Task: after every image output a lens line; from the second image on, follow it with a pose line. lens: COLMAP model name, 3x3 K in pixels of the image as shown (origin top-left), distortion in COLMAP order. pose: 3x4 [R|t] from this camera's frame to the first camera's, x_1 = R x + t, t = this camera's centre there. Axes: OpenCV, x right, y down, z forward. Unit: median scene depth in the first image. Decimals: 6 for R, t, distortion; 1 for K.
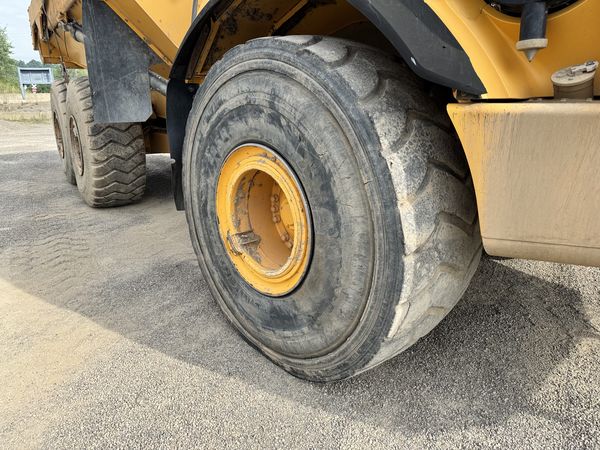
lens RADIAL K [[415.6, 0, 300.0], [0, 415.6, 225.0], [0, 0, 1]] dist [0.093923, -0.132059]
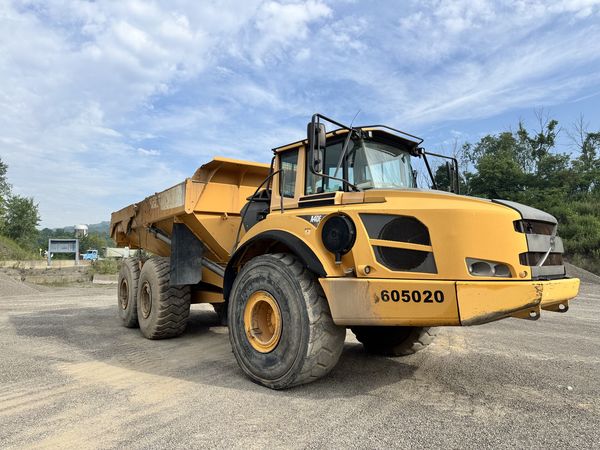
lens RADIAL K [[427.1, 0, 296.2], [0, 427.1, 218.2], [0, 0, 1]] dist [0.048453, -0.045679]
pose [[0.999997, -0.000925, -0.002378, 0.106929], [-0.000060, 0.923199, -0.384322, 0.387858], [0.002551, 0.384321, 0.923196, -1.545462]]
